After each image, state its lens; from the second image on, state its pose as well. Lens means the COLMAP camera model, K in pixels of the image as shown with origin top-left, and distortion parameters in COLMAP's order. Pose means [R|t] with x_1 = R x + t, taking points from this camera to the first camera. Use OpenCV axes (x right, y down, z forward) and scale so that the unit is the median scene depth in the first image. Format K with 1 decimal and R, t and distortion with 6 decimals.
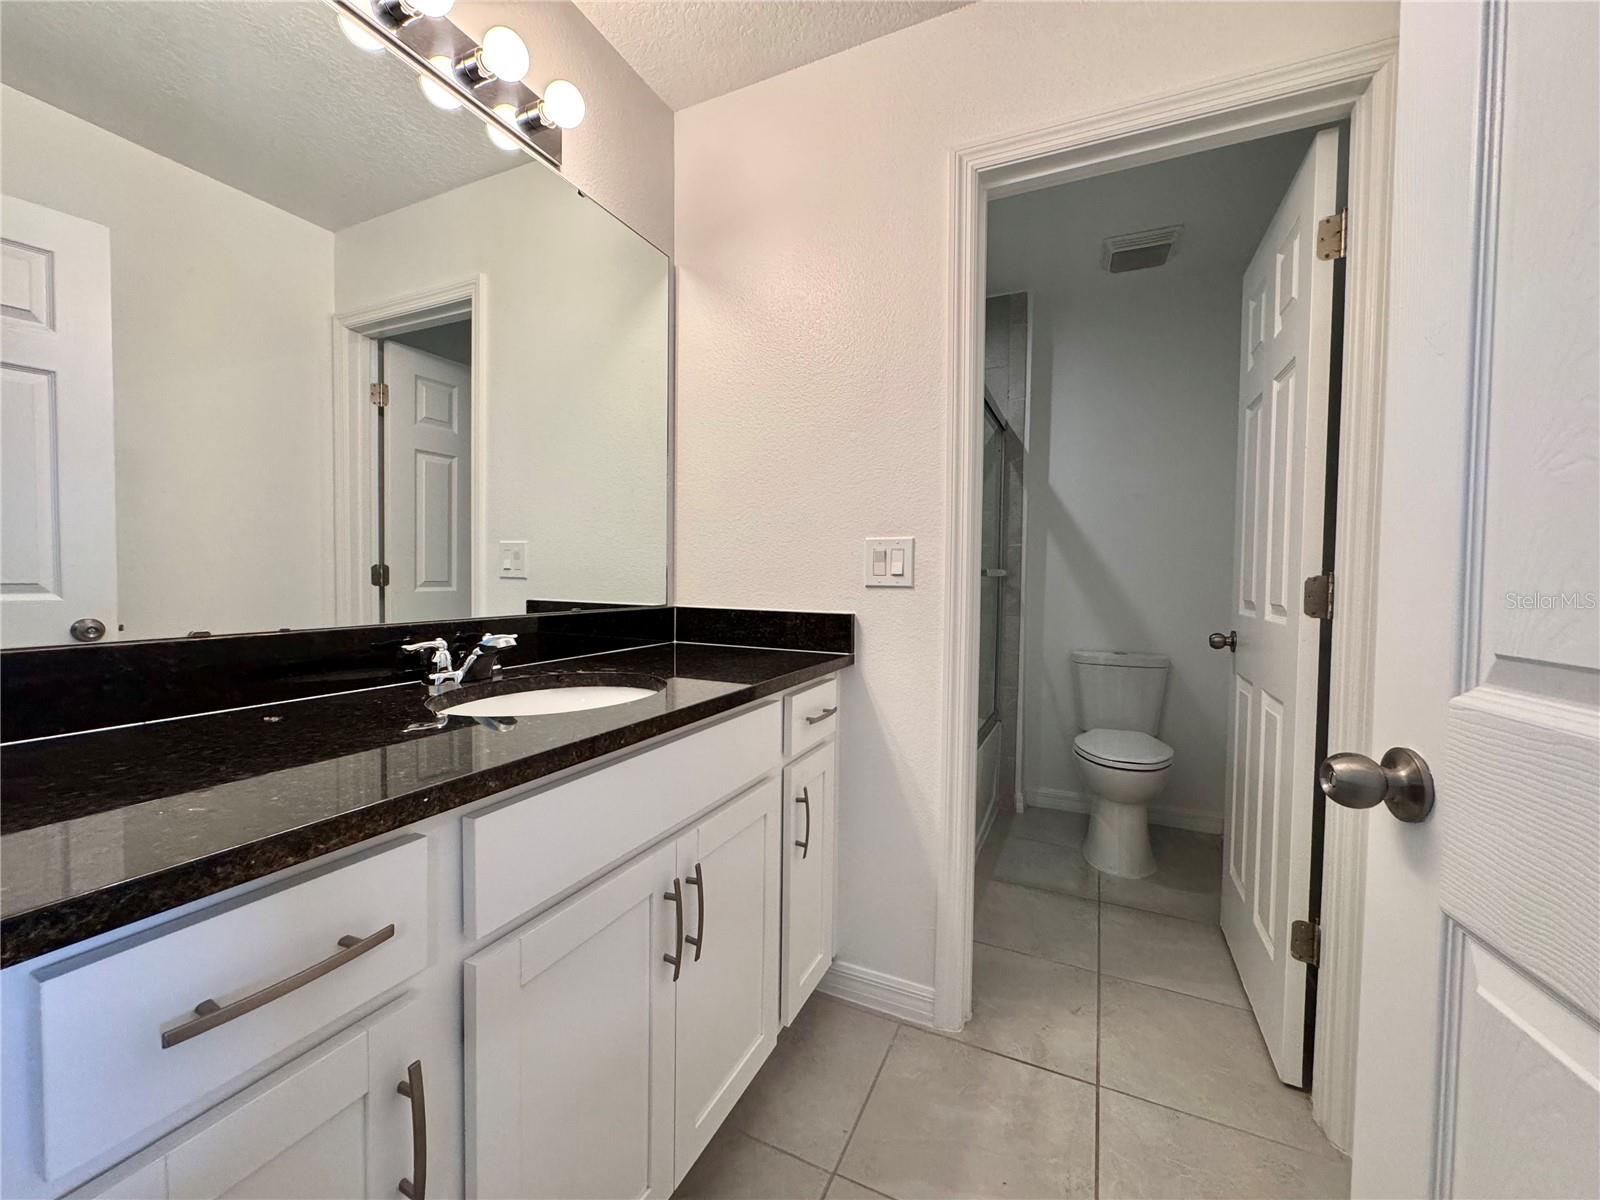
lens RADIAL K [[637.1, 0, 802.3], [0, 637.1, 600.7], [0, 0, 1]] dist [-0.004313, 0.000762]
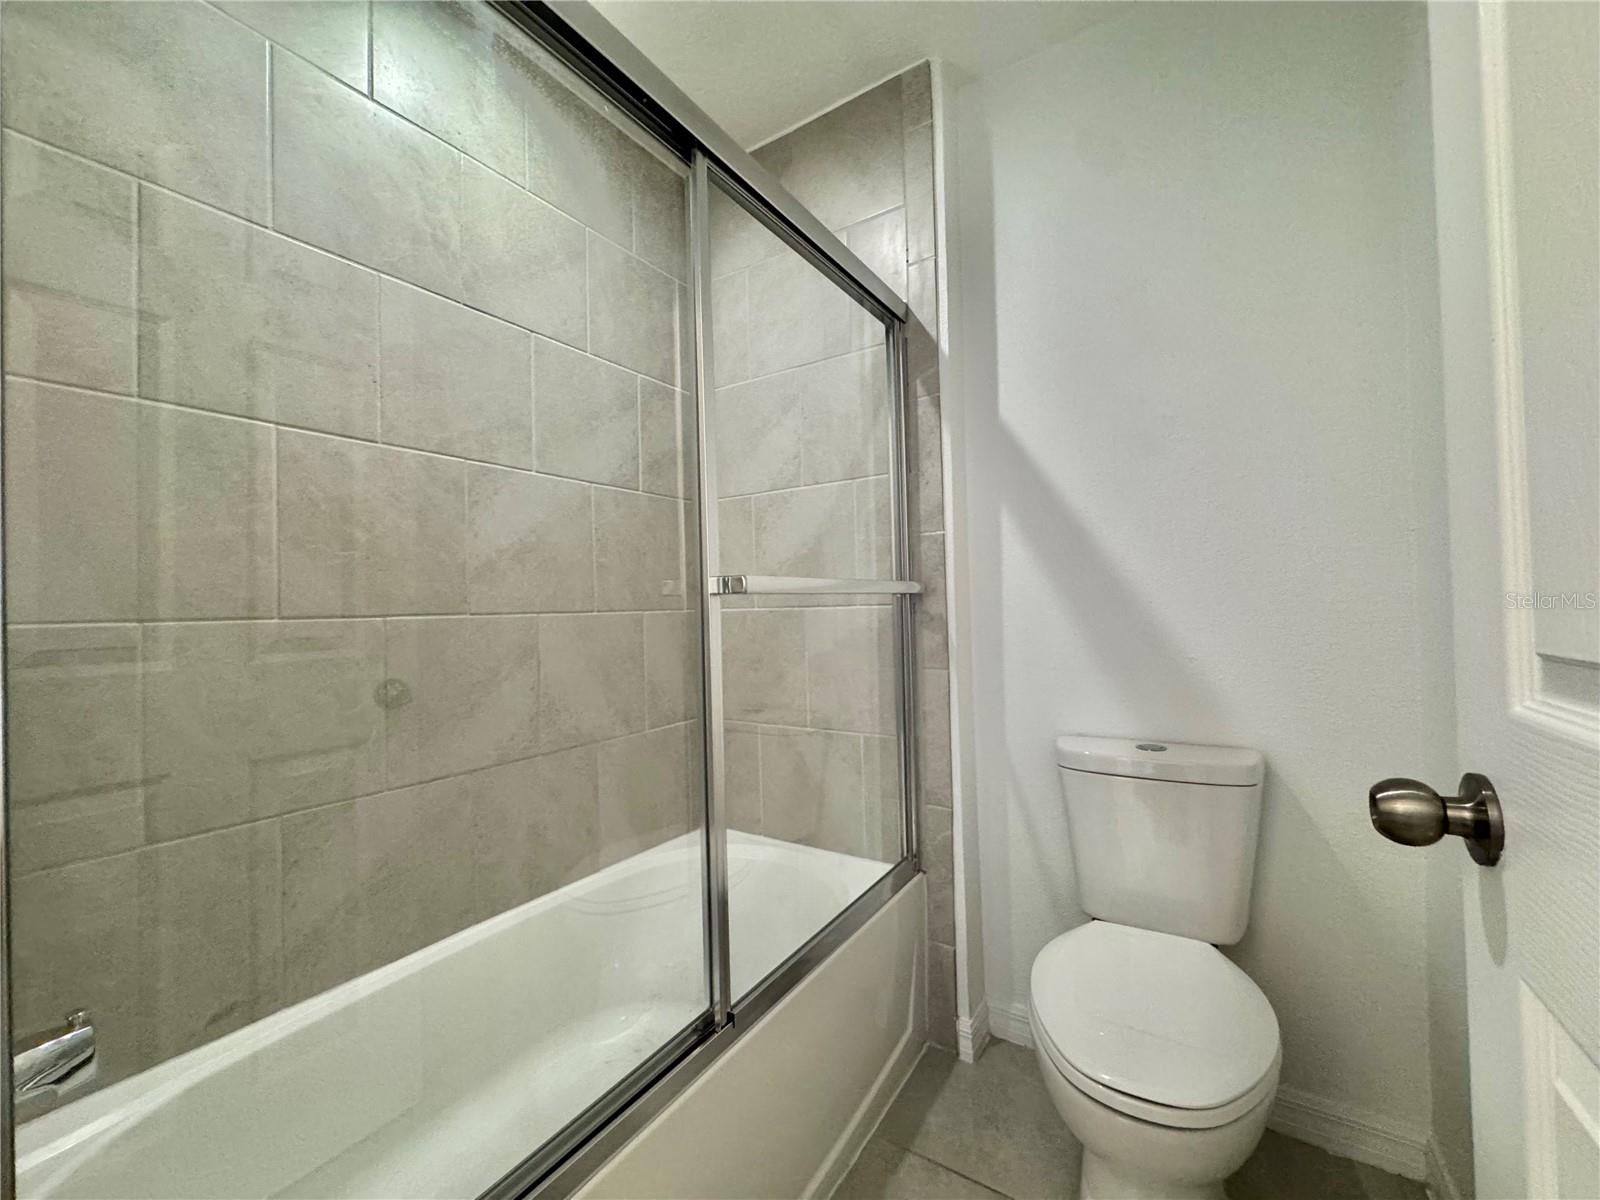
lens RADIAL K [[637.1, 0, 793.9], [0, 637.1, 595.7], [0, 0, 1]] dist [-0.004313, 0.000762]
pose [[0.987921, -0.038835, -0.150011, 0.311299], [0.031084, 0.998075, -0.053673, -0.012090], [0.151807, 0.048361, 0.987226, 0.488217]]
